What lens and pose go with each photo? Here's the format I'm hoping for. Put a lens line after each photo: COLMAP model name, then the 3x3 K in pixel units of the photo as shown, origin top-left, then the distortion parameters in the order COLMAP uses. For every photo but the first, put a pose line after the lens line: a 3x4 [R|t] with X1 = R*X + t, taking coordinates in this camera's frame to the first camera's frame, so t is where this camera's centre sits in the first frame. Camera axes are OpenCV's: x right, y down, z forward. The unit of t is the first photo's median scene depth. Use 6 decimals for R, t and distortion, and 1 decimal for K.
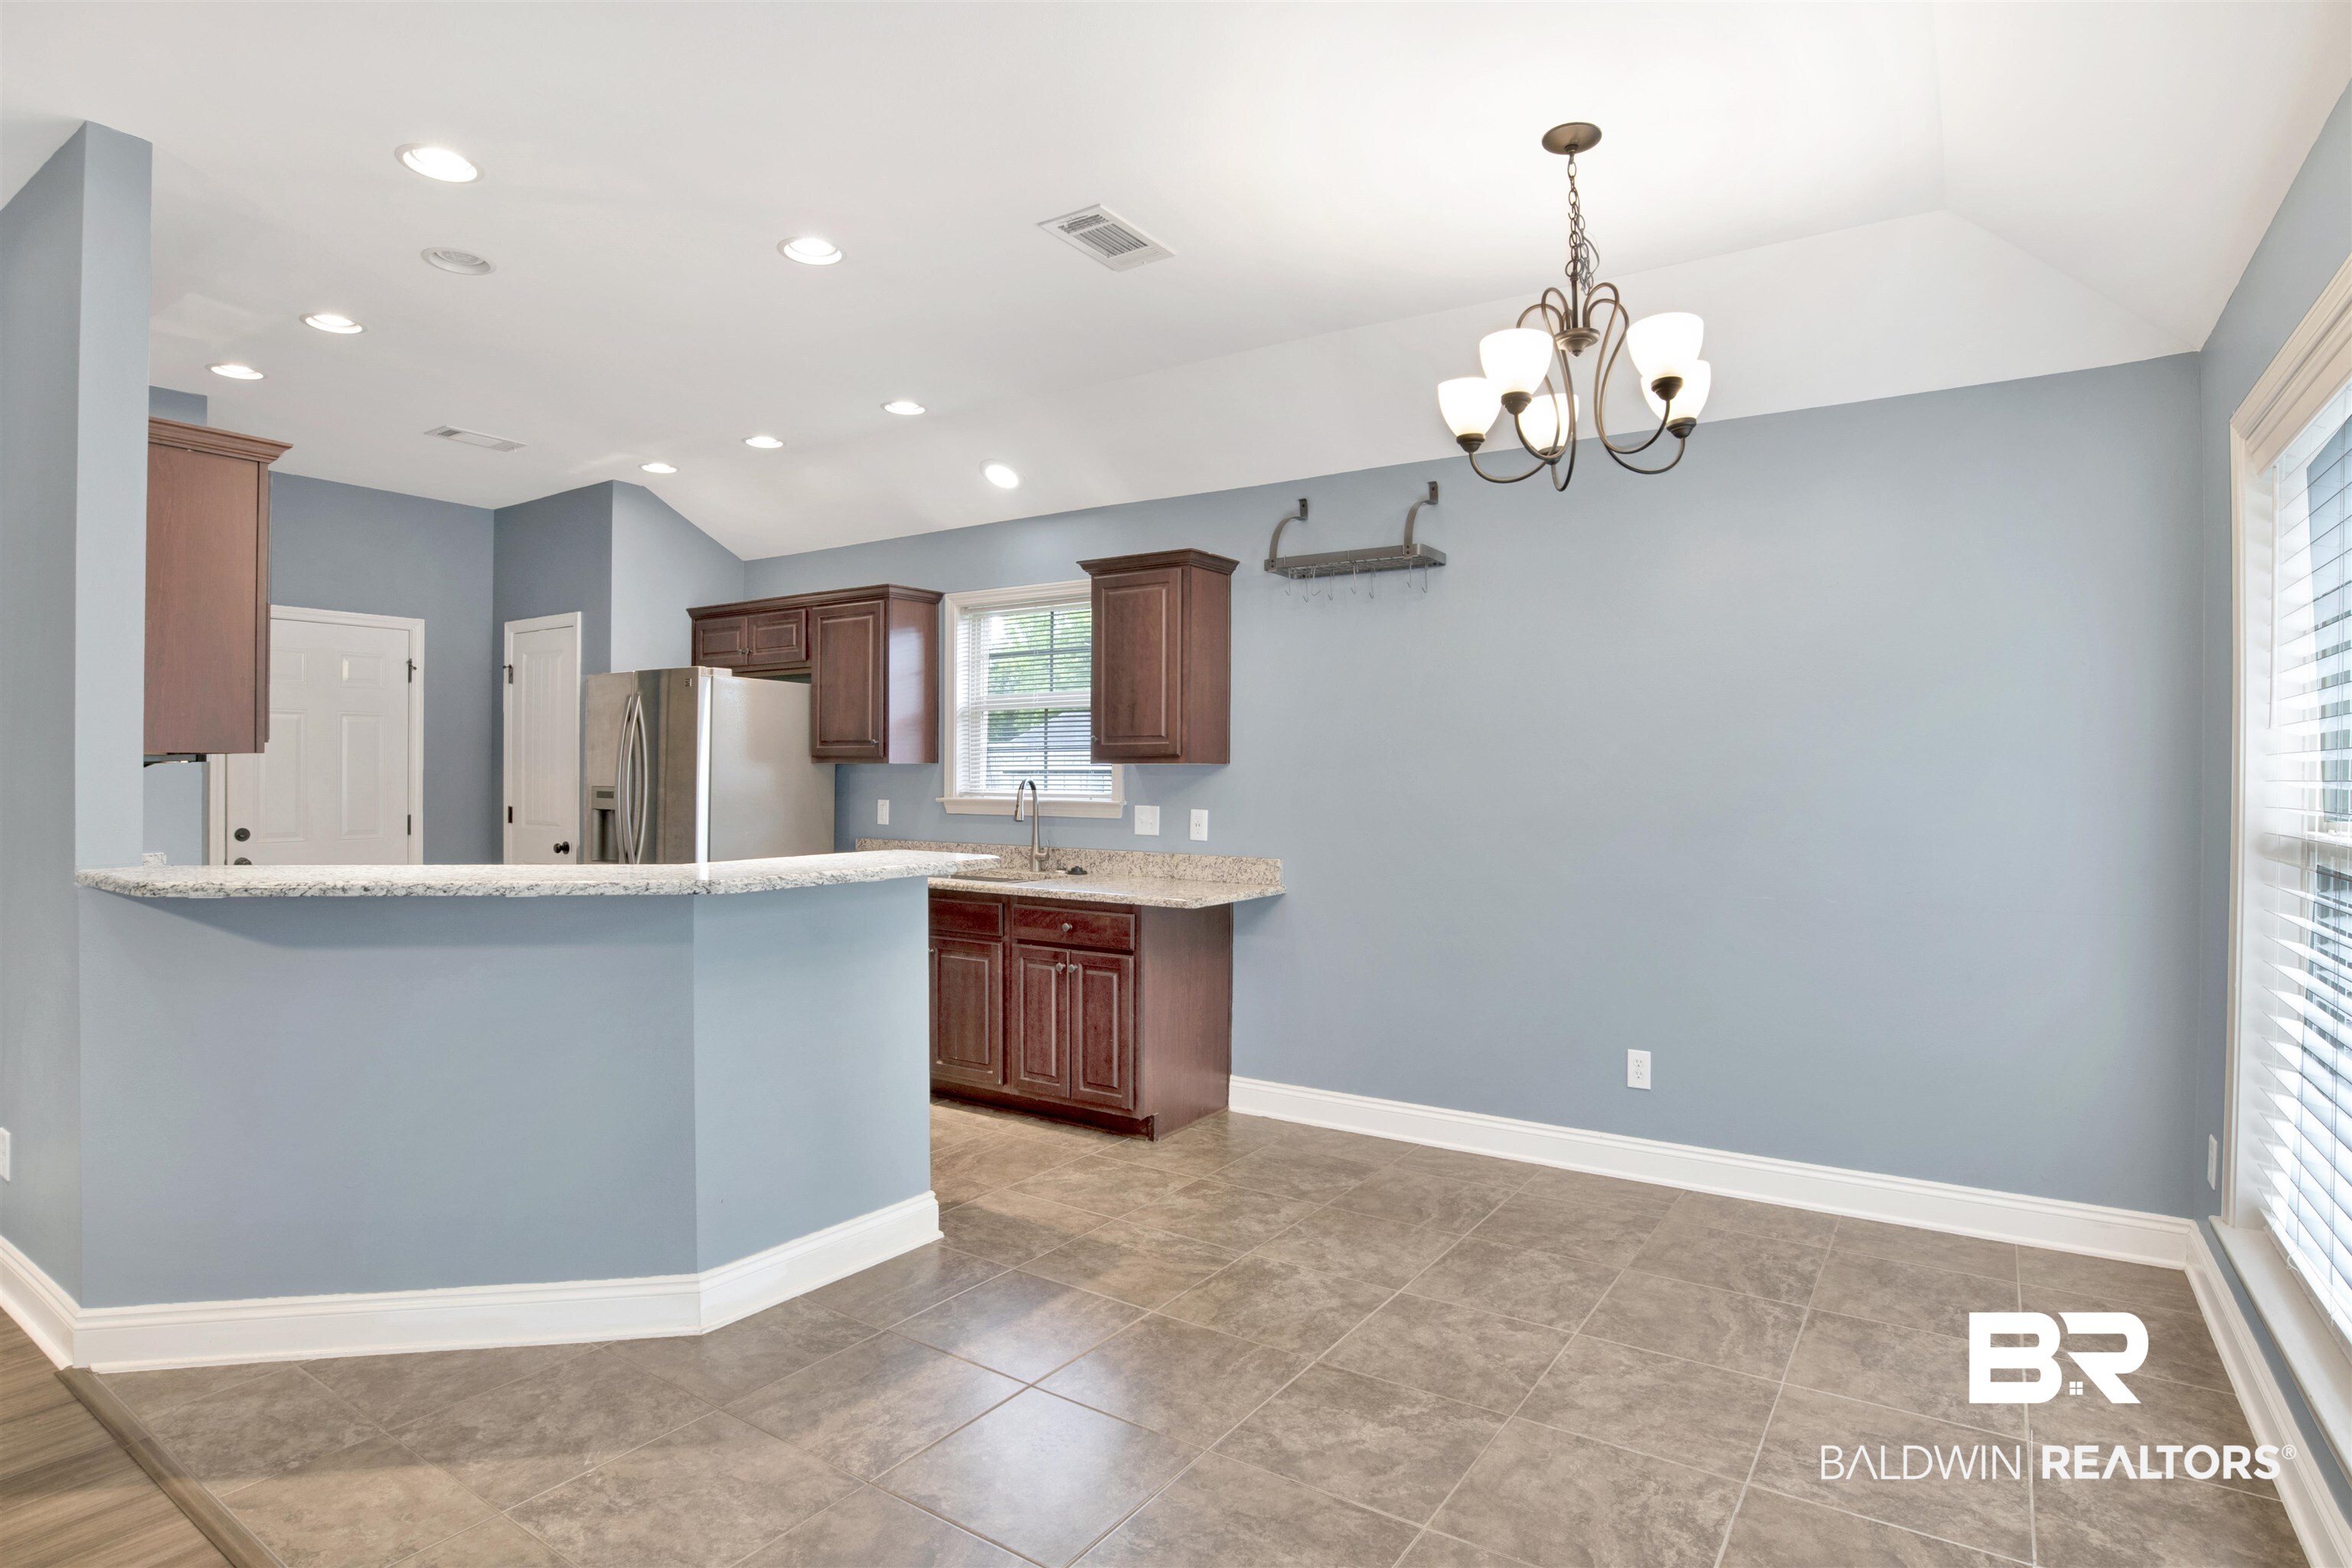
lens RADIAL K [[1223.8, 0, 1176.0], [0, 1223.8, 784.0], [0, 0, 1]] dist [-0.079419, 0.031507]
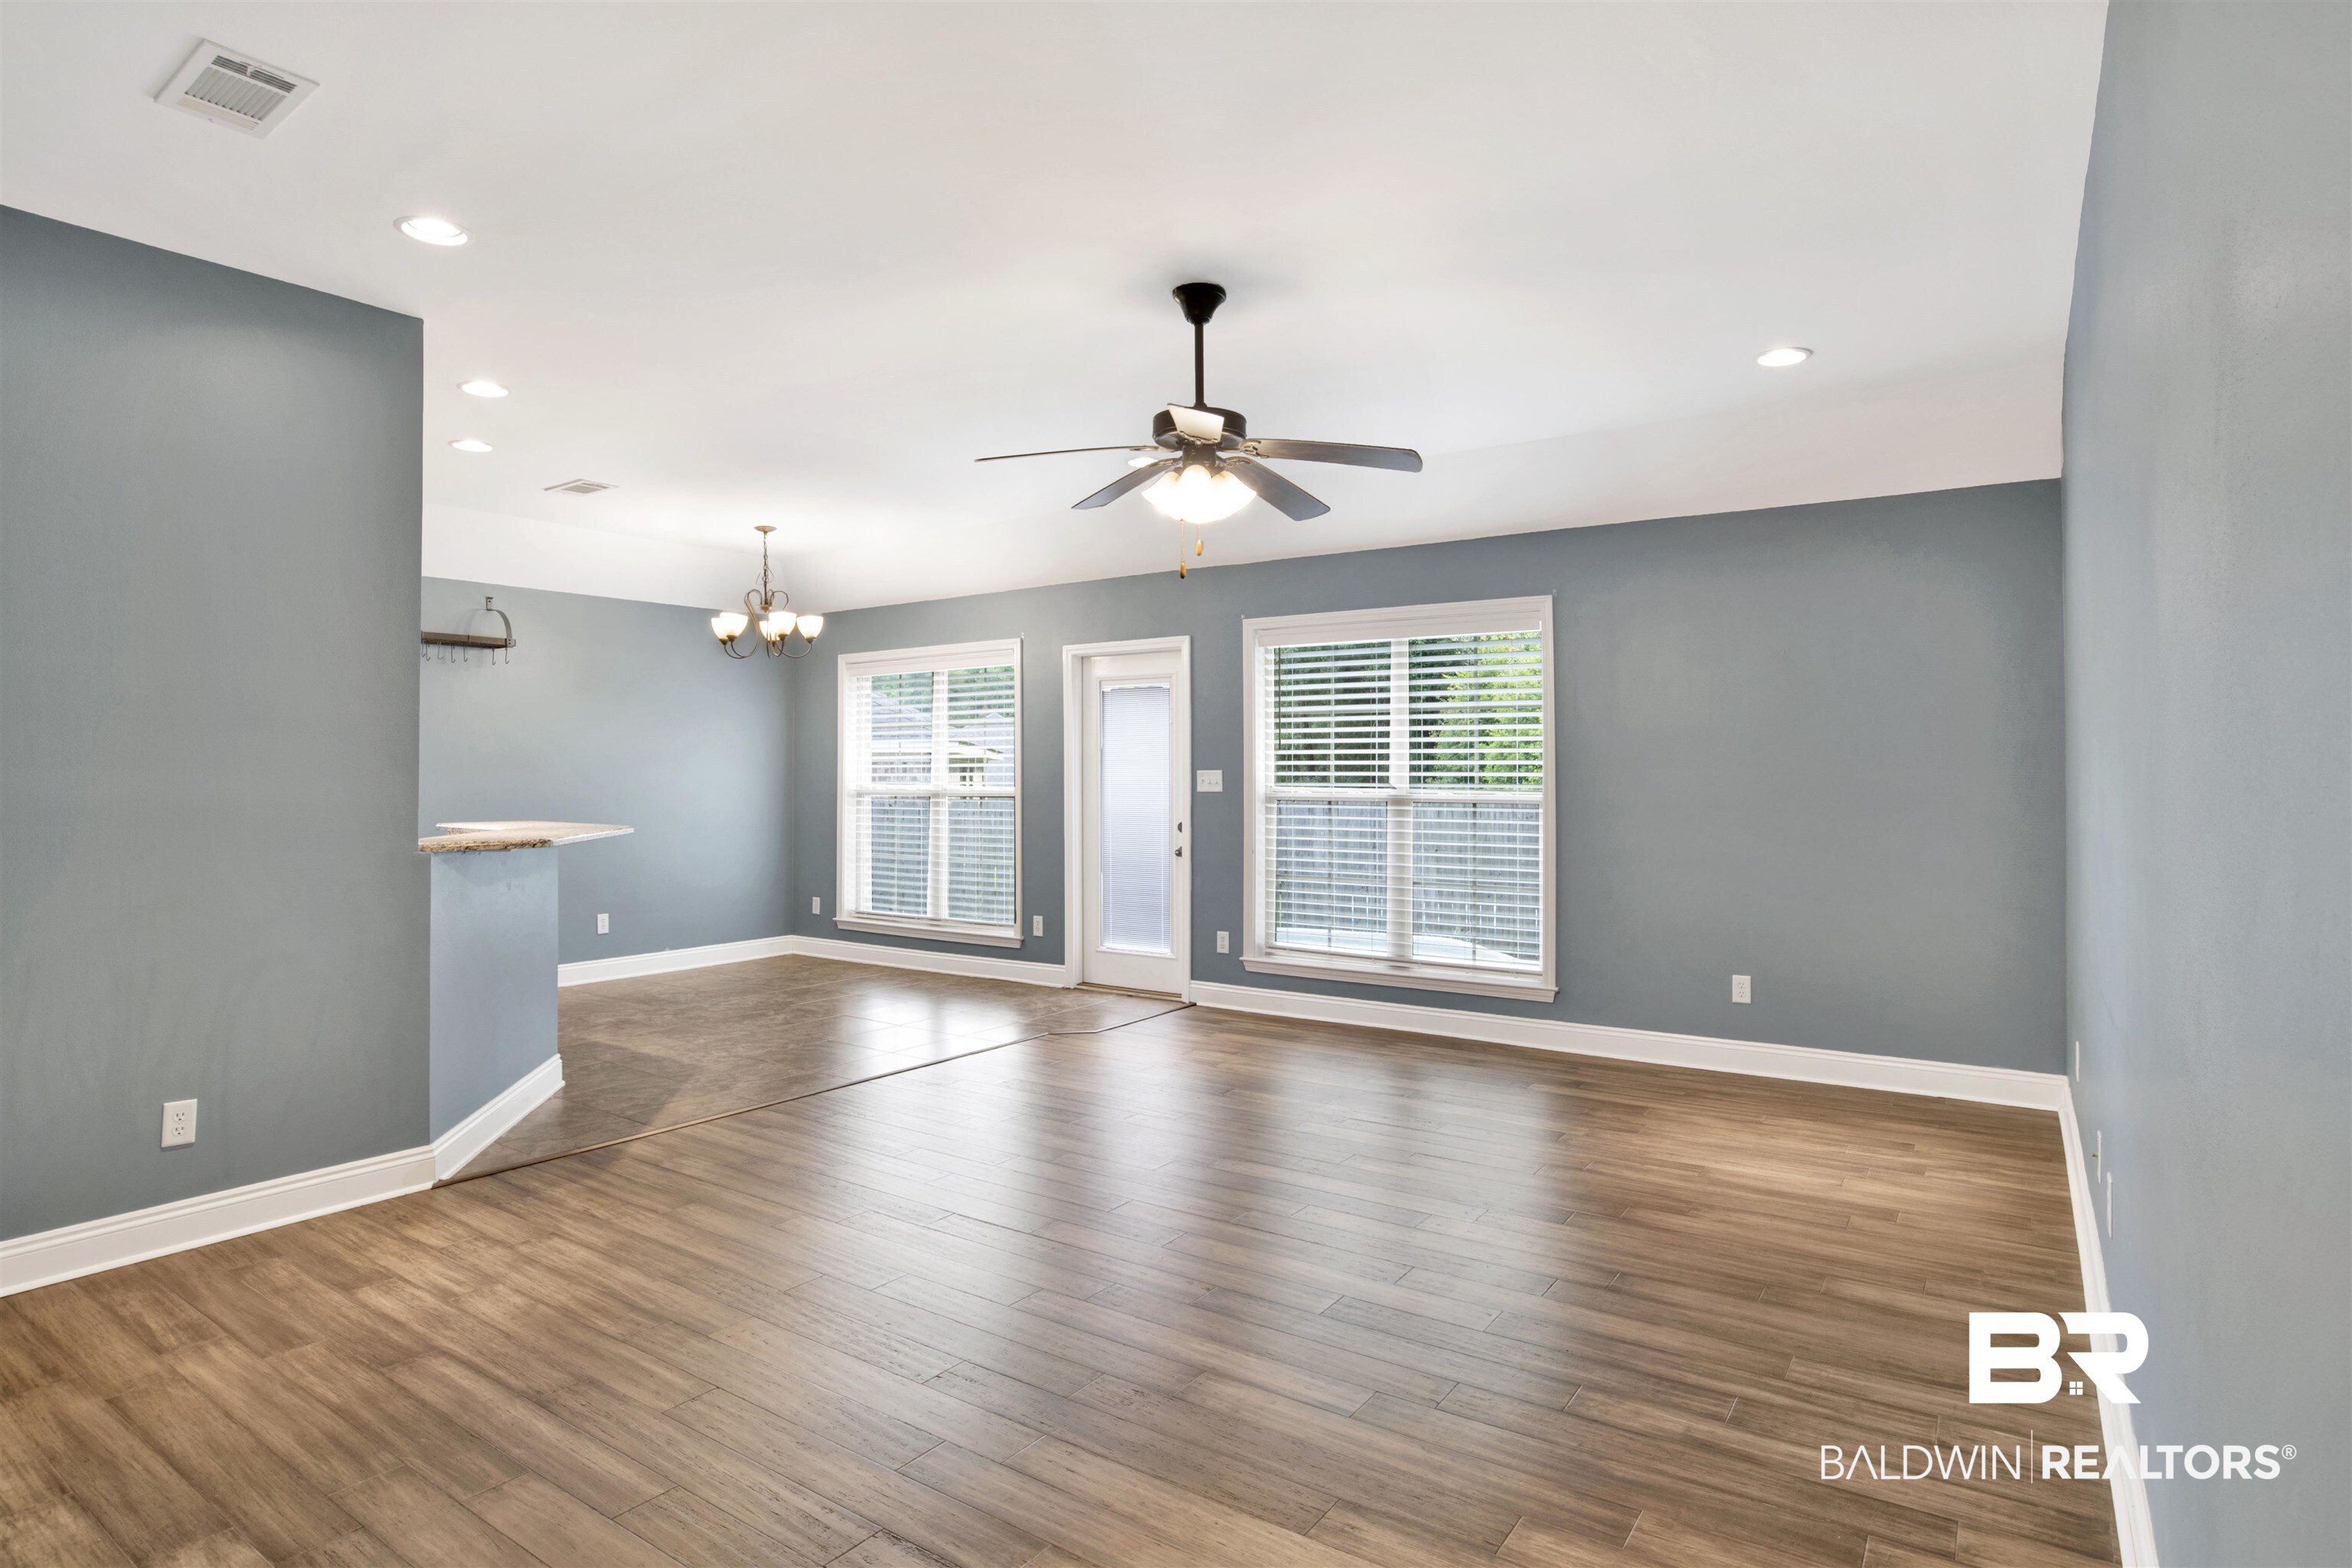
lens RADIAL K [[1223.8, 0, 1176.0], [0, 1223.8, 784.0], [0, 0, 1]] dist [-0.079419, 0.031507]
pose [[0.018986, -0.007720, 0.999790, -1.292289], [0.006970, 0.999947, 0.007589, 0.000313], [-0.999795, 0.006825, 0.019039, 0.024082]]
